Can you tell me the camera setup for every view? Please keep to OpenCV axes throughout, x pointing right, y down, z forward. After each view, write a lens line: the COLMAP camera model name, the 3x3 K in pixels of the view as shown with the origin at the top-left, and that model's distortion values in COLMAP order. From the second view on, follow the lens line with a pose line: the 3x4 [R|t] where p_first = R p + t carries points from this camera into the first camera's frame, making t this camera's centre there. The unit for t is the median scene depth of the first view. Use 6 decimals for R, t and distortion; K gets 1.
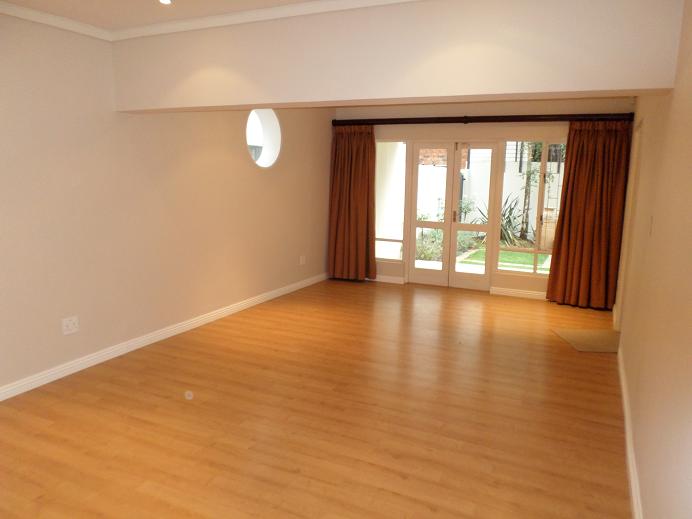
lens RADIAL K [[529.4, 0, 334.8], [0, 529.4, 246.9], [0, 0, 1]] dist [-0.013404, 0.001687]
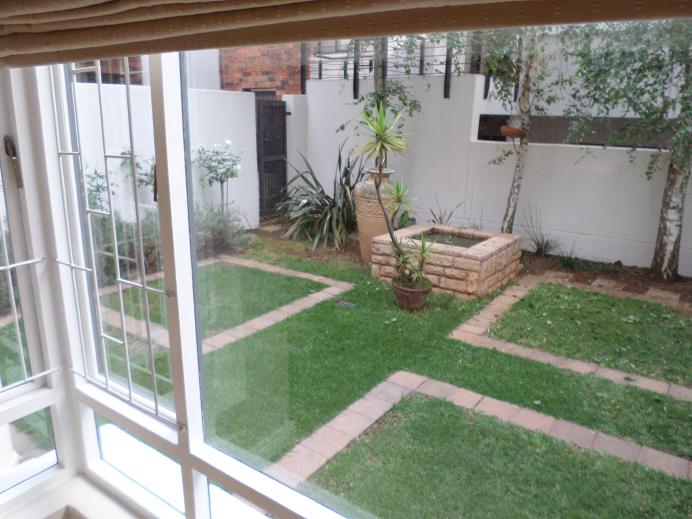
lens RADIAL K [[529.4, 0, 334.8], [0, 529.4, 246.9], [0, 0, 1]] dist [-0.013404, 0.001687]
pose [[0.987552, 0.037407, -0.152780, 0.896472], [-0.020445, 0.993597, 0.111118, -0.122393], [0.155958, -0.106611, 0.981993, 1.058880]]
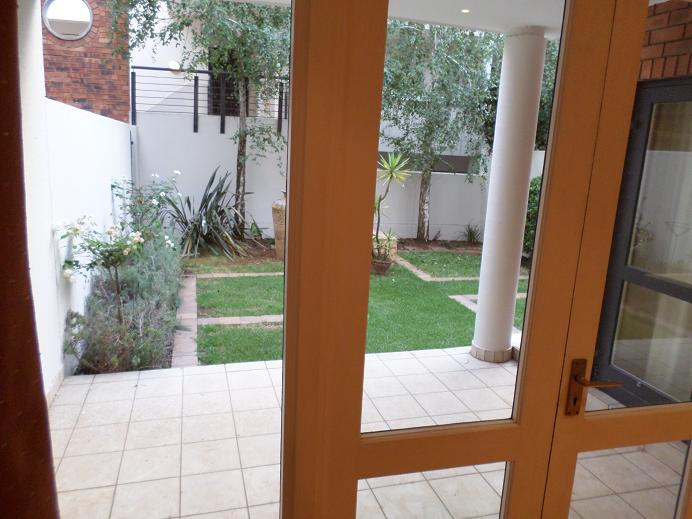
lens RADIAL K [[529.4, 0, 334.8], [0, 529.4, 246.9], [0, 0, 1]] dist [-0.013404, 0.001687]
pose [[0.754383, -0.104324, 0.648091, 0.060875], [0.057604, 0.994003, 0.092955, -0.132331], [-0.653902, -0.032790, 0.755868, 0.978274]]
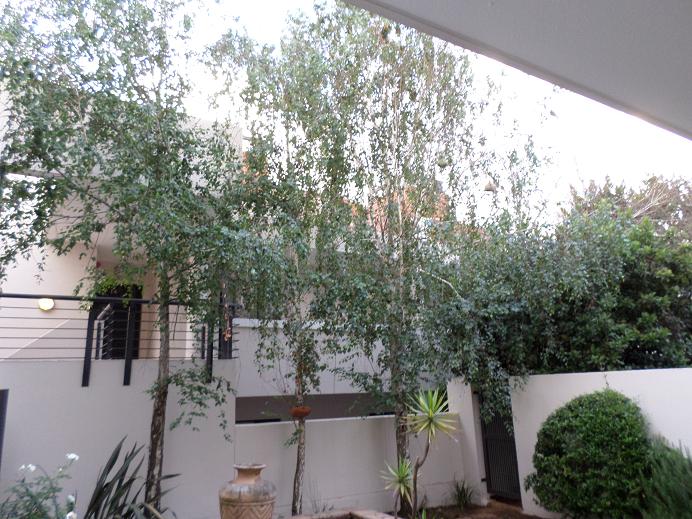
lens RADIAL K [[529.4, 0, 334.8], [0, 529.4, 246.9], [0, 0, 1]] dist [-0.013404, 0.001687]
pose [[0.563769, 0.180562, 0.805954, 0.178189], [0.157808, 0.934285, -0.319701, -0.189099], [-0.810716, 0.307423, 0.498227, 1.398633]]
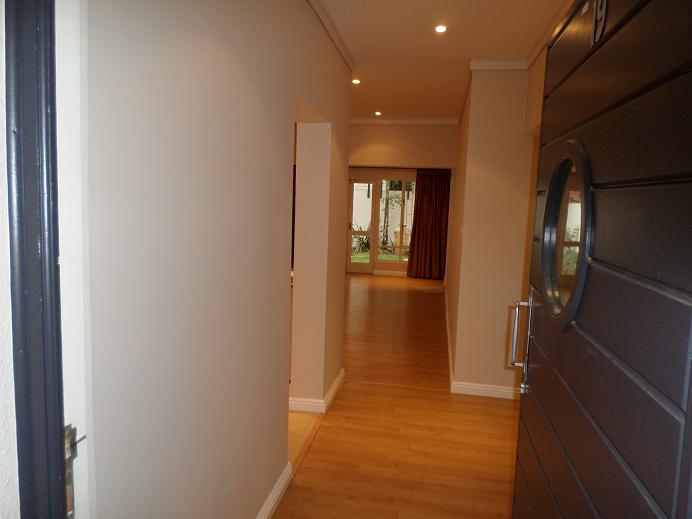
lens RADIAL K [[529.4, 0, 334.8], [0, 529.4, 246.9], [0, 0, 1]] dist [-0.013404, 0.001687]
pose [[0.964034, -0.008265, 0.265650, -0.248060], [0.020072, 0.998926, -0.041762, 0.072553], [-0.265020, 0.045592, 0.963164, -0.521665]]
